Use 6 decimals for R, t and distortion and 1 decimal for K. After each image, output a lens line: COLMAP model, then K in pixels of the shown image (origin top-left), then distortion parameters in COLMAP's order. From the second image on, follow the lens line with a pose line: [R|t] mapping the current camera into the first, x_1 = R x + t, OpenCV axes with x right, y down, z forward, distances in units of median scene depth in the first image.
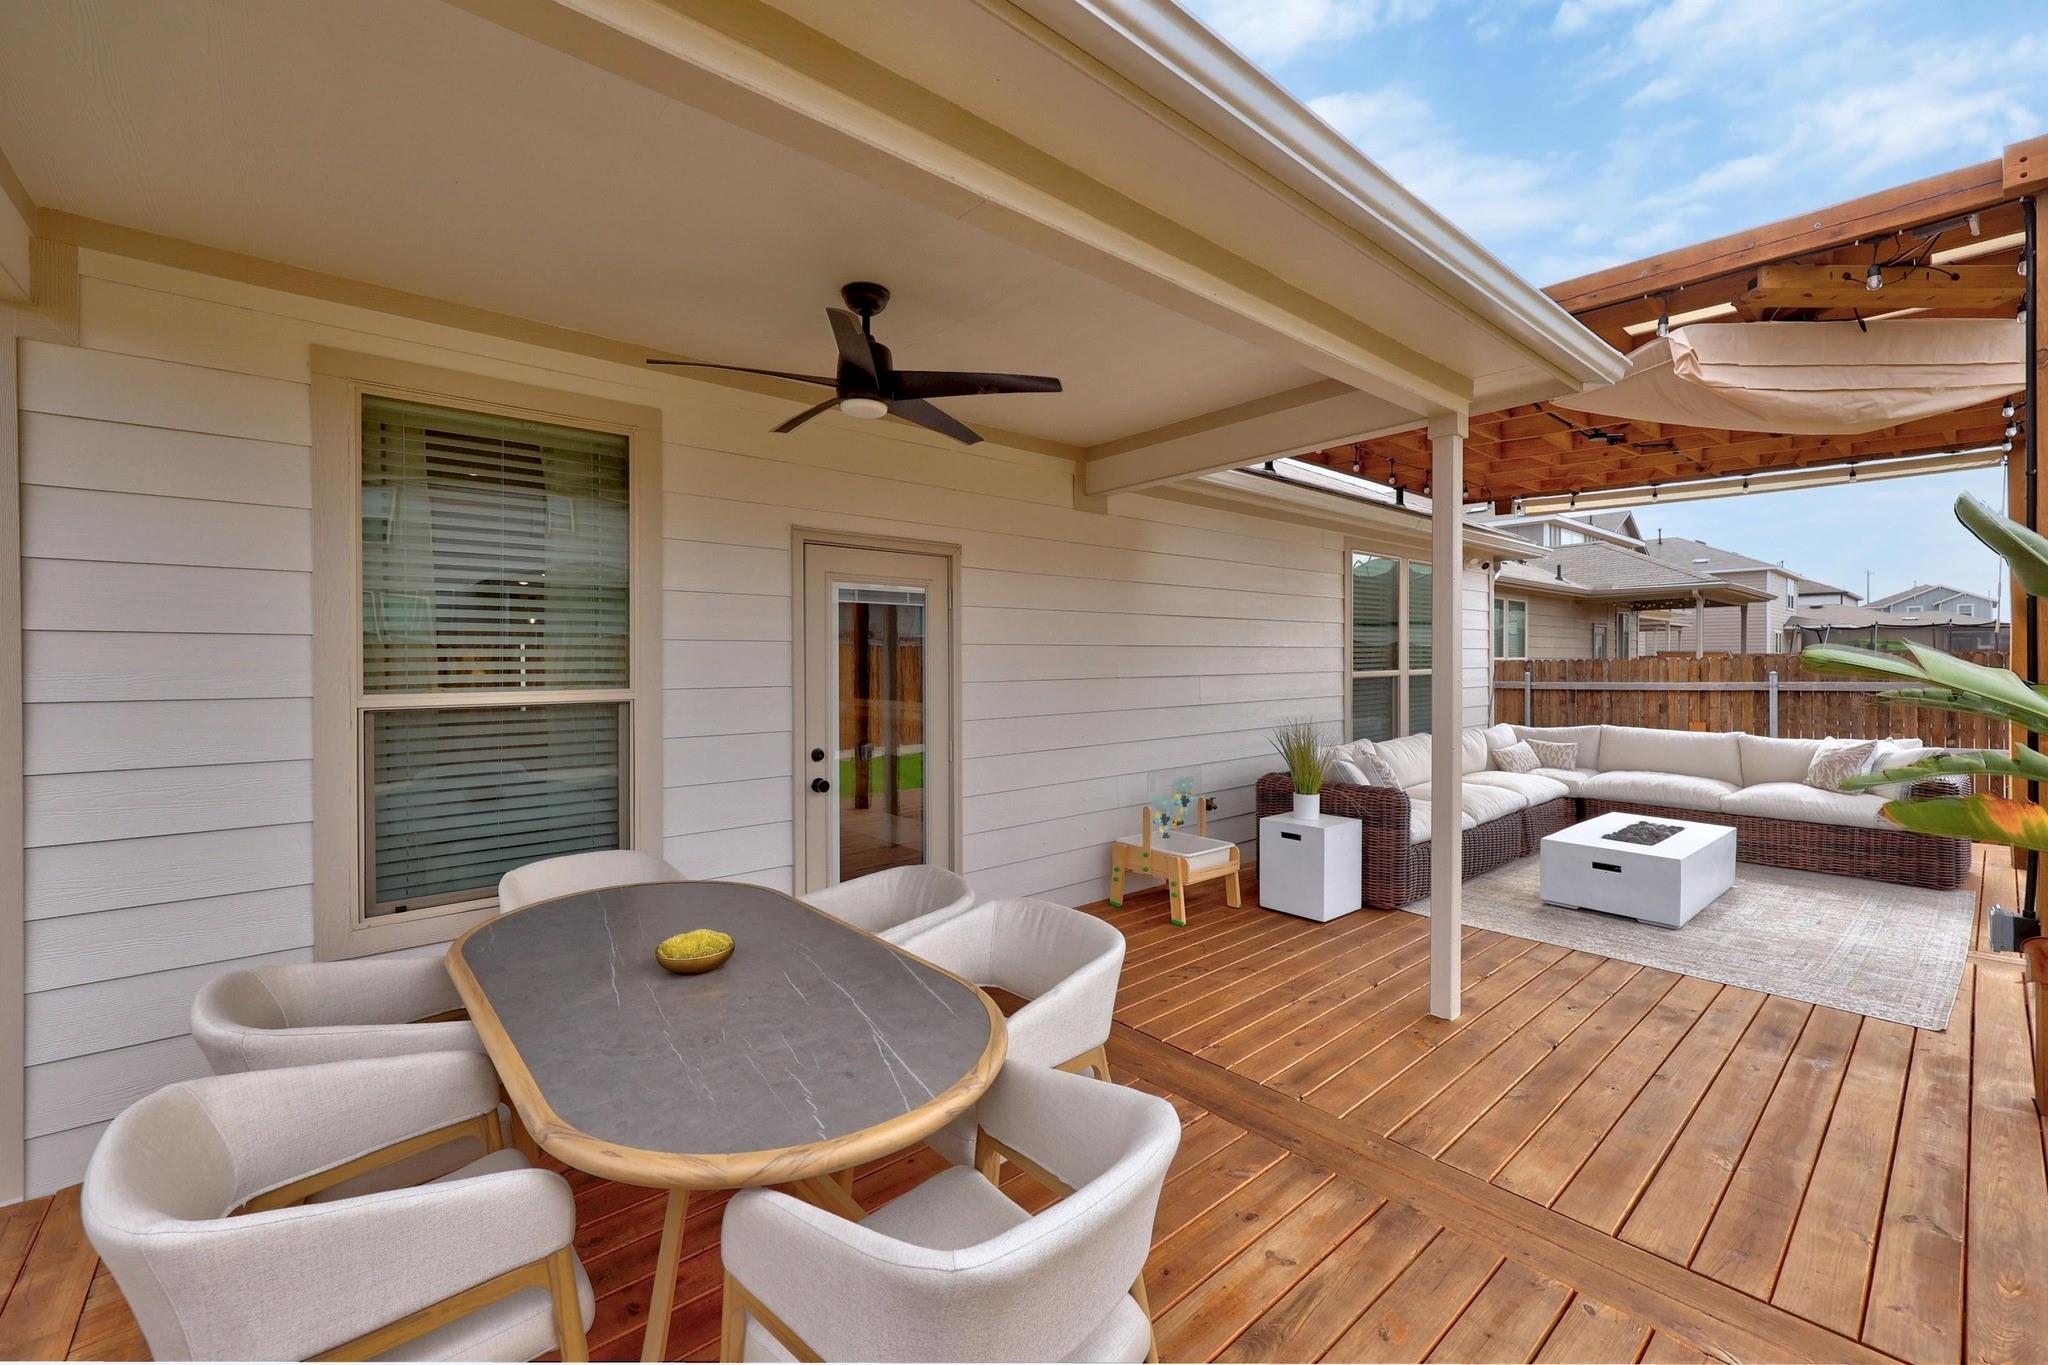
lens RADIAL K [[774.7, 0, 1019.7], [0, 774.7, 675.8], [0, 0, 1]] dist [-0.005161, -0.000212]
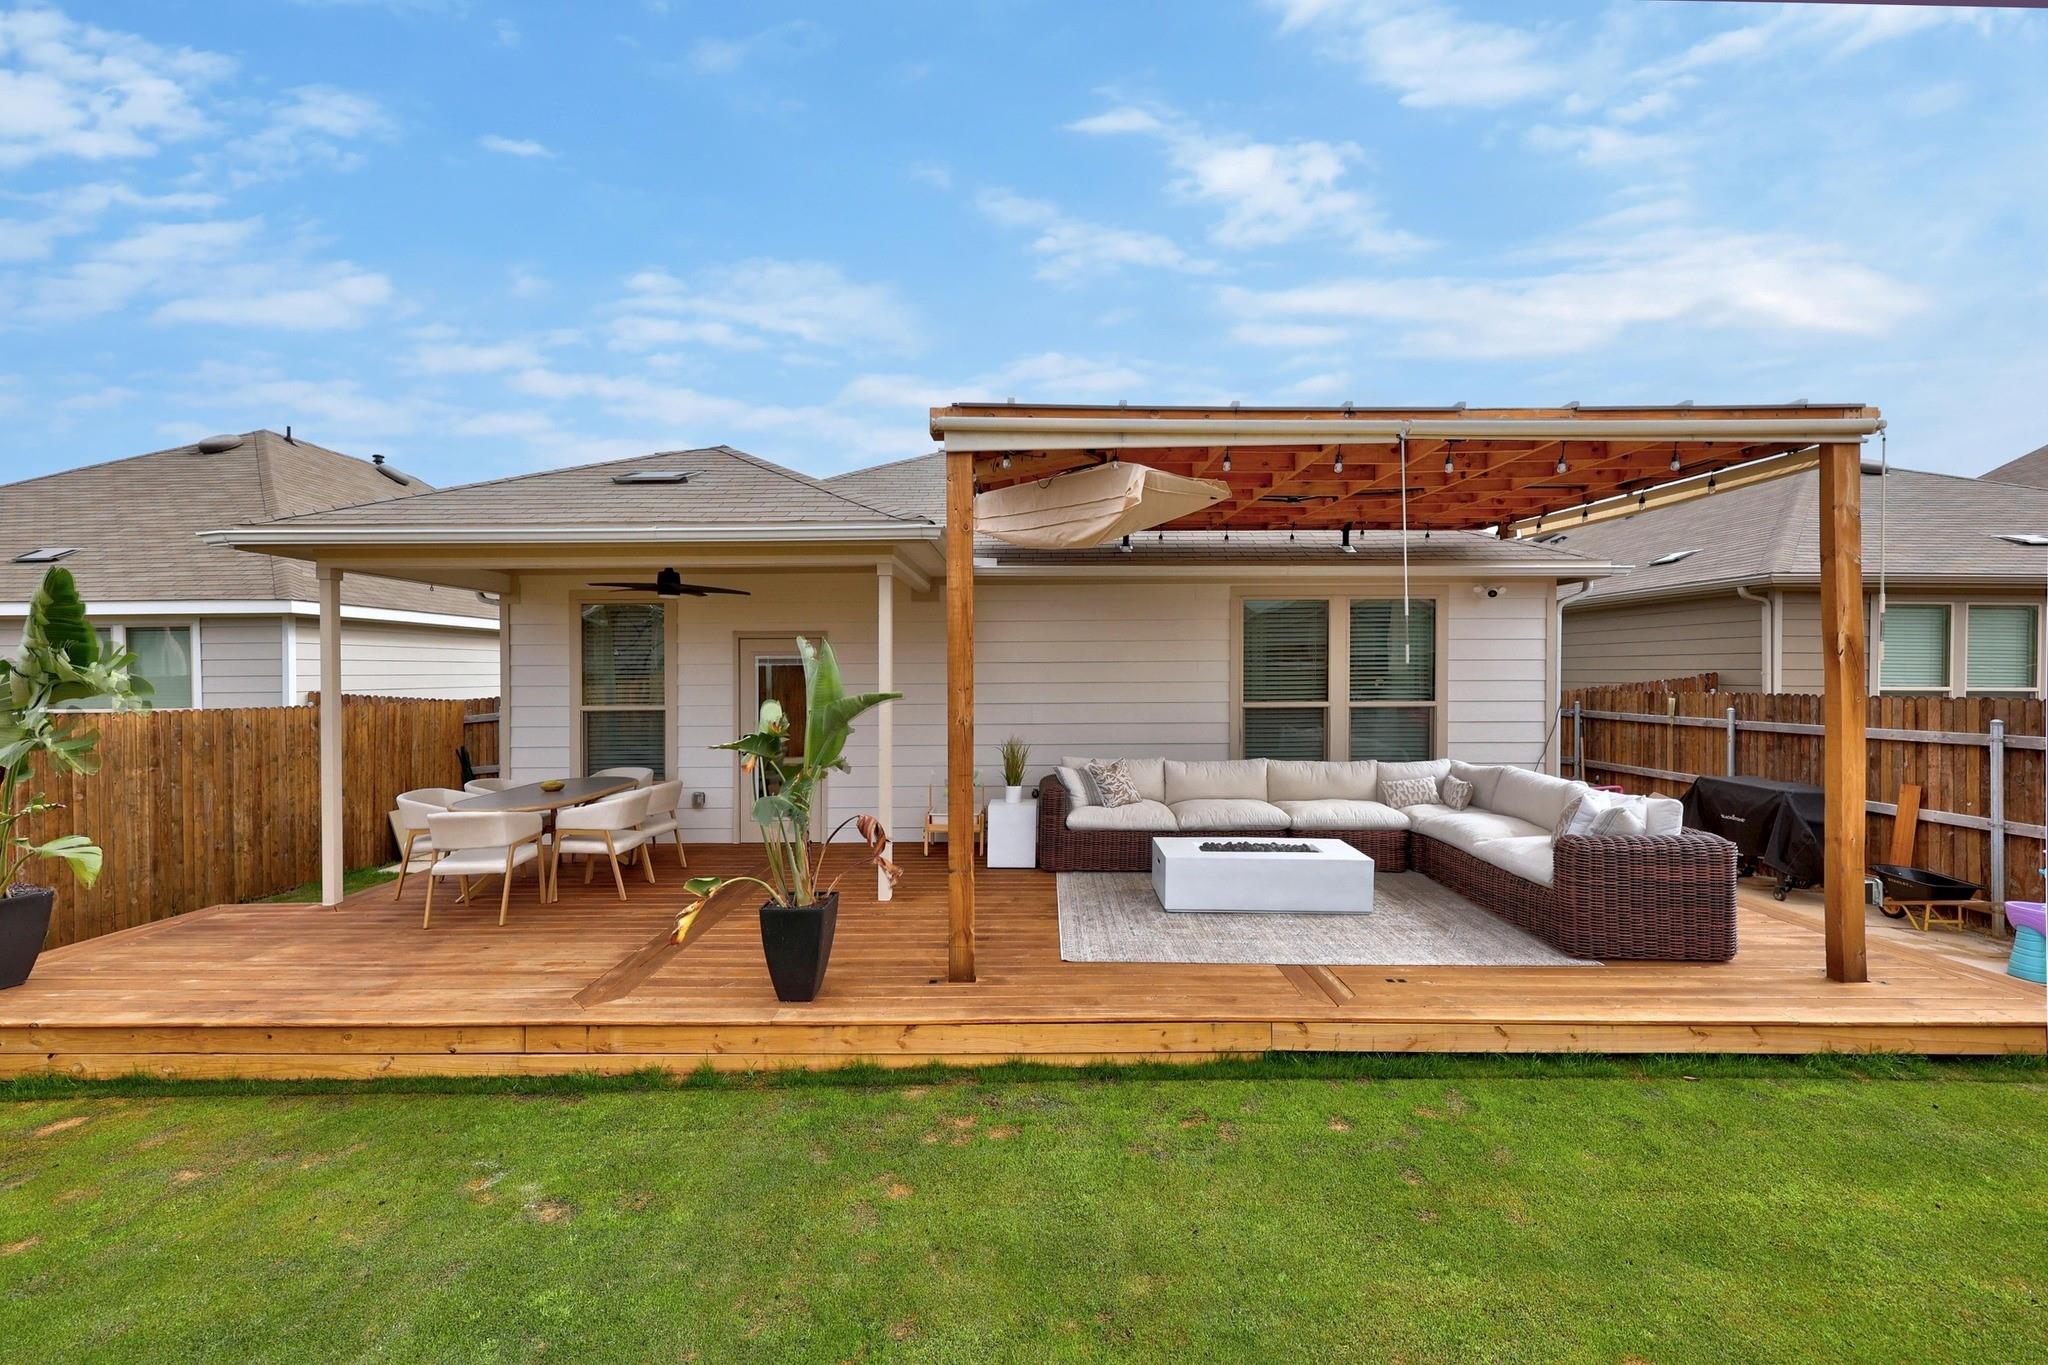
lens RADIAL K [[774.7, 0, 1019.7], [0, 774.7, 675.8], [0, 0, 1]] dist [-0.005161, -0.000212]
pose [[0.781213, 0.006355, -0.624232, 0.725131], [-0.012328, 0.999910, -0.005249, -0.029974], [0.624143, 0.011797, 0.781221, -0.084450]]
